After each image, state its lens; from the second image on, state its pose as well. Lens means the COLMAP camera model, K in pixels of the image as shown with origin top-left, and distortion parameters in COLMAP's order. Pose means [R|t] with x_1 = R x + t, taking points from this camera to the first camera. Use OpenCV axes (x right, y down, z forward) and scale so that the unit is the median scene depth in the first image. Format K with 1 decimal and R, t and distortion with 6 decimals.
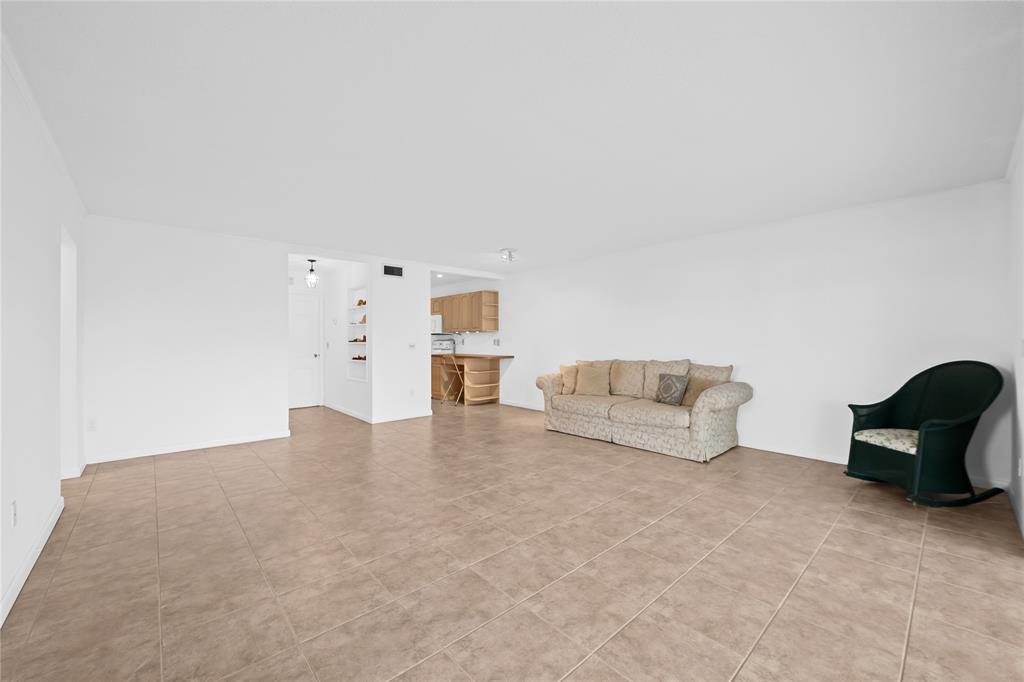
lens RADIAL K [[406.3, 0, 521.5], [0, 406.3, 339.7], [0, 0, 1]] dist [0.002571, -0.003663]
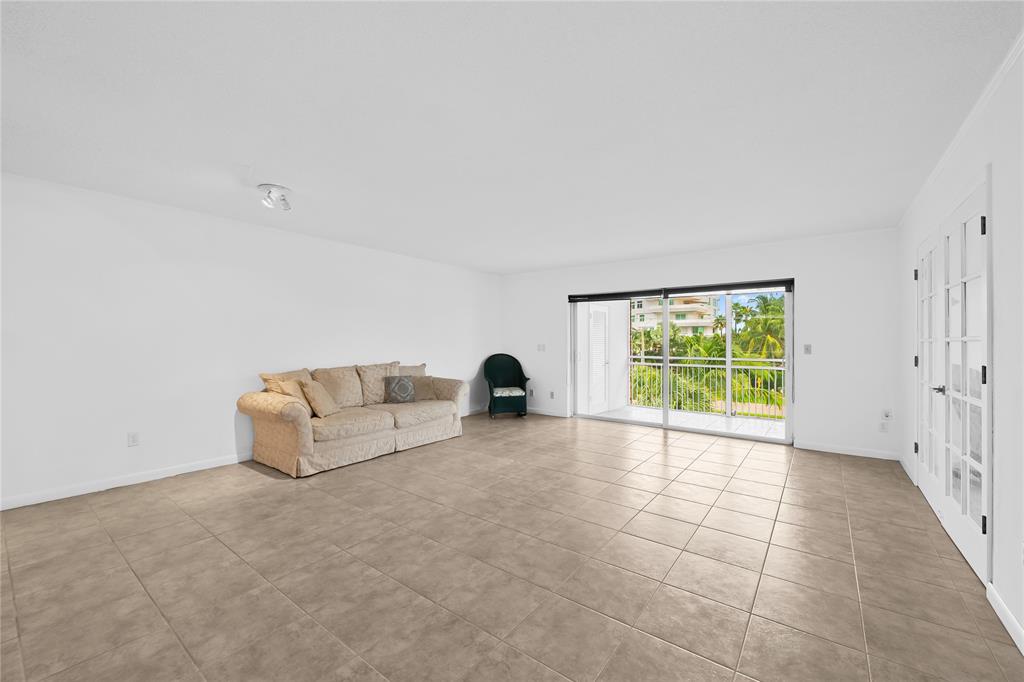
lens RADIAL K [[406.3, 0, 521.4], [0, 406.3, 341.8], [0, 0, 1]] dist [0.002571, -0.003663]
pose [[-0.184423, 0.001349, 0.982846, -0.589077], [-0.005681, 0.999981, -0.002439, -0.003199], [-0.982831, -0.006033, -0.184412, 0.682000]]
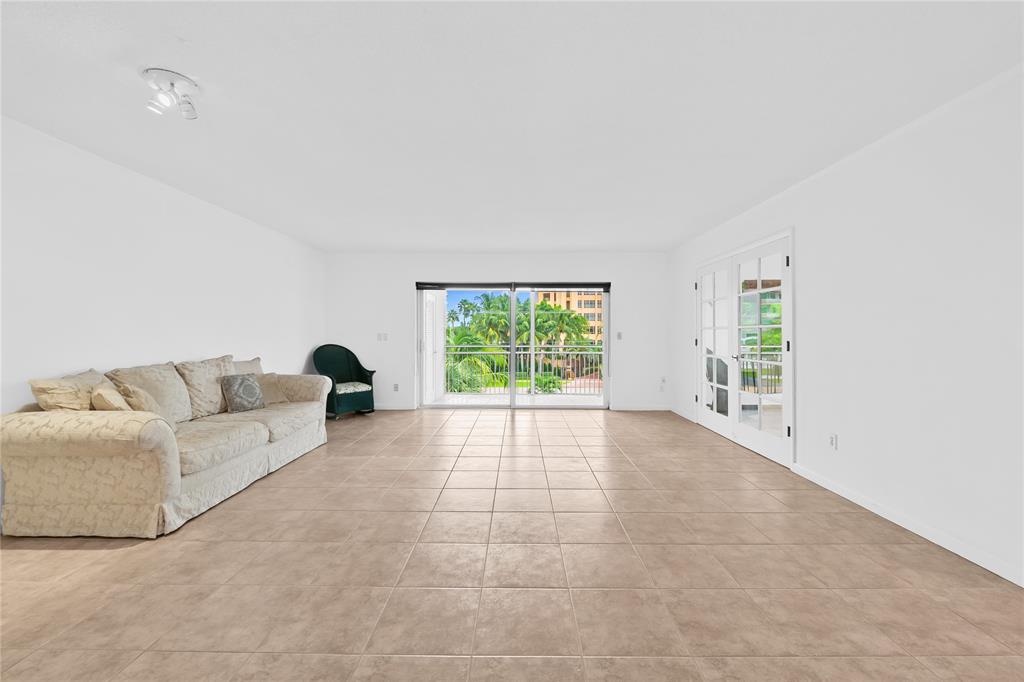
lens RADIAL K [[406.3, 0, 516.2], [0, 406.3, 334.4], [0, 0, 1]] dist [0.002571, -0.003663]
pose [[-0.729976, 0.001503, 0.683471, -0.448958], [-0.002517, 0.999985, -0.004887, 0.007528], [-0.683468, -0.005288, -0.729962, 0.941073]]
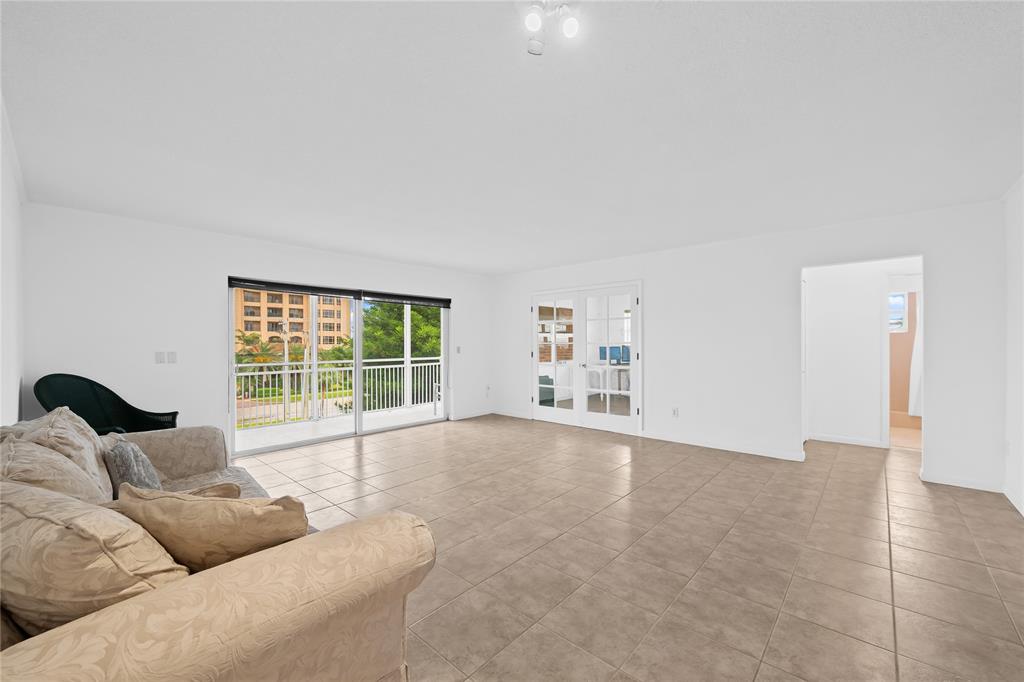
lens RADIAL K [[406.3, 0, 514.7], [0, 406.3, 341.5], [0, 0, 1]] dist [0.002571, -0.003663]
pose [[-0.995476, 0.005806, -0.094831, 0.013541], [0.006643, 0.999942, -0.008516, -0.005999], [0.094776, -0.009107, -0.995457, 1.116296]]
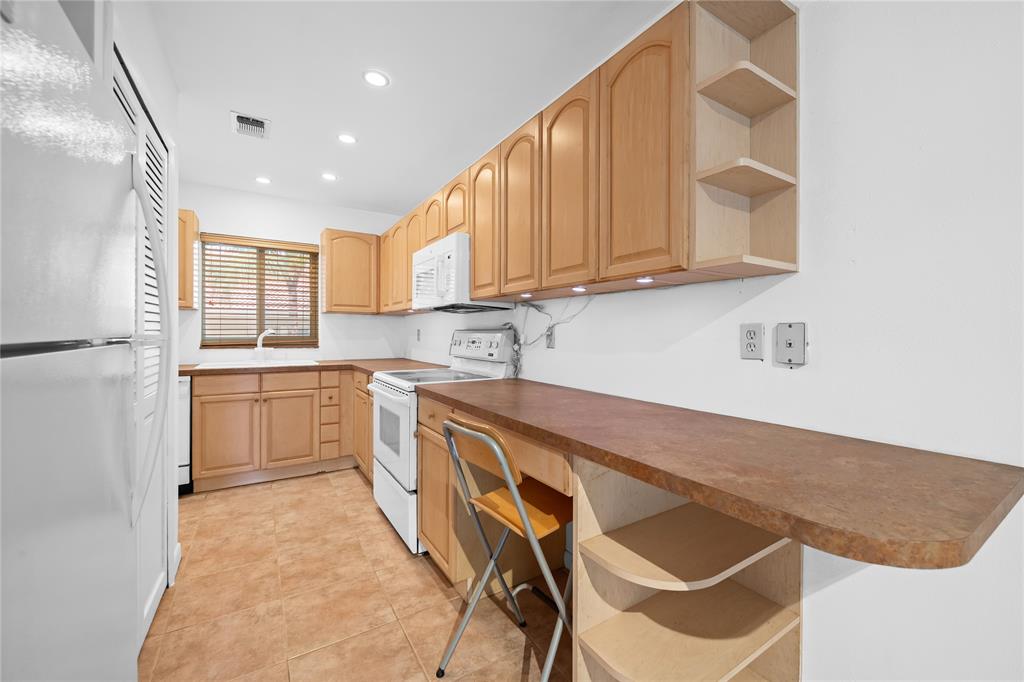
lens RADIAL K [[406.3, 0, 521.0], [0, 406.3, 335.2], [0, 0, 1]] dist [0.002571, -0.003663]
pose [[0.985029, 0.008087, -0.172200, -0.163191], [-0.005729, 0.999883, 0.014187, 0.001806], [0.172294, -0.012988, 0.984960, 1.033175]]
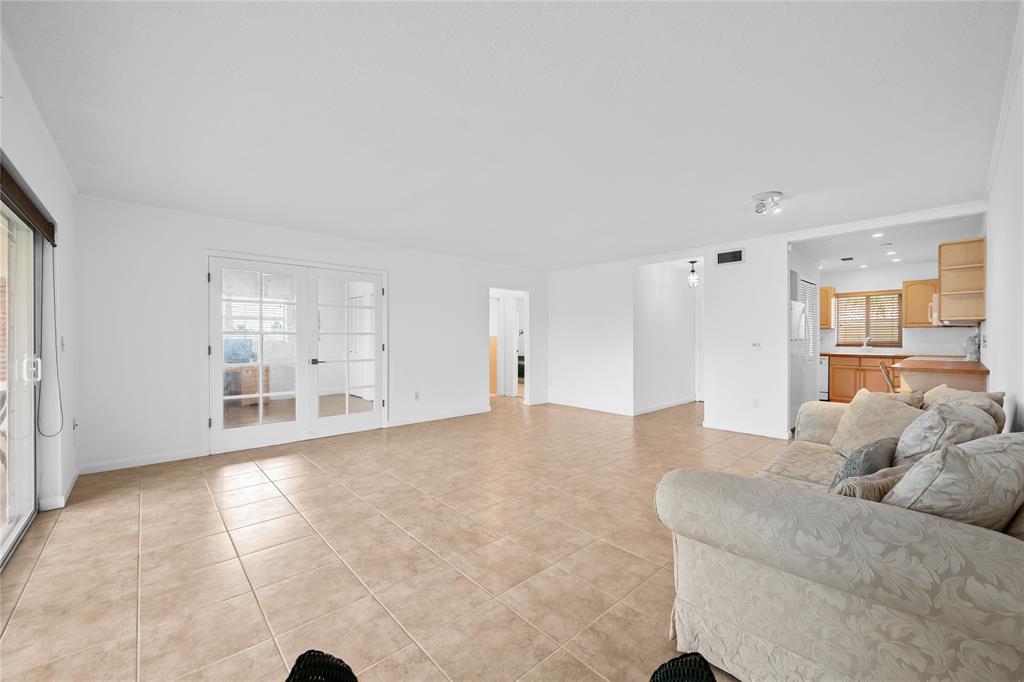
lens RADIAL K [[406.3, 0, 511.9], [0, 406.3, 338.0], [0, 0, 1]] dist [0.002571, -0.003663]
pose [[-0.014819, 0.001392, -0.999889, 0.547881], [0.004404, 0.999989, 0.001326, -0.000537], [0.999880, -0.004384, -0.014825, 0.546644]]
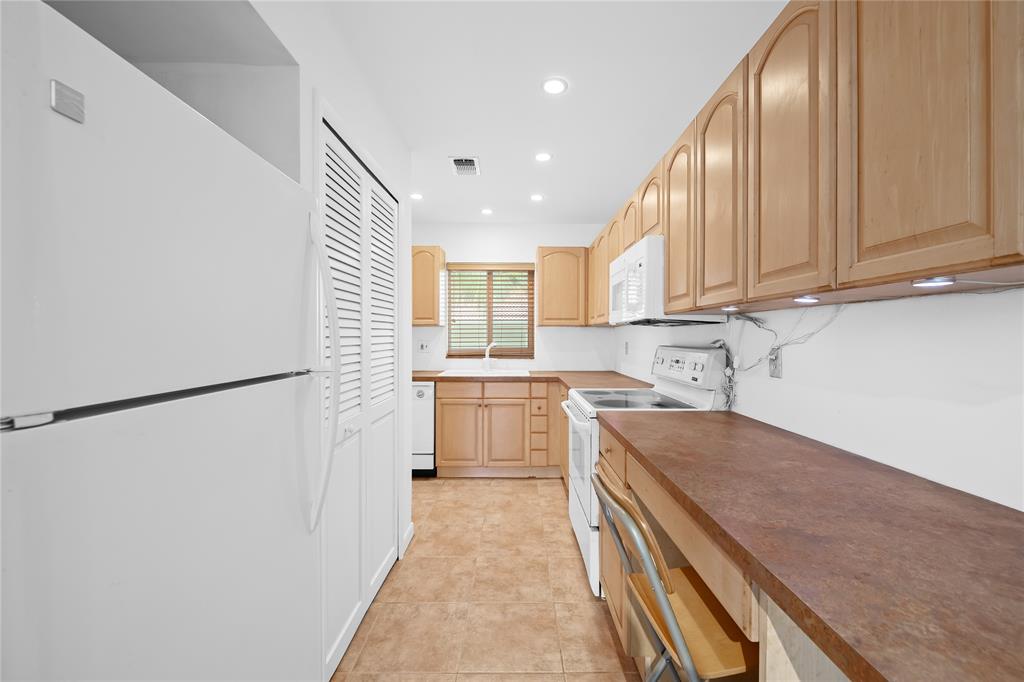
lens RADIAL K [[406.3, 0, 518.5], [0, 406.3, 340.1], [0, 0, 1]] dist [0.002571, -0.003663]
pose [[0.738632, 0.010337, -0.674030, -0.145681], [-0.000109, 0.999884, 0.015215, -0.009545], [0.674109, -0.011165, 0.738548, 1.085106]]
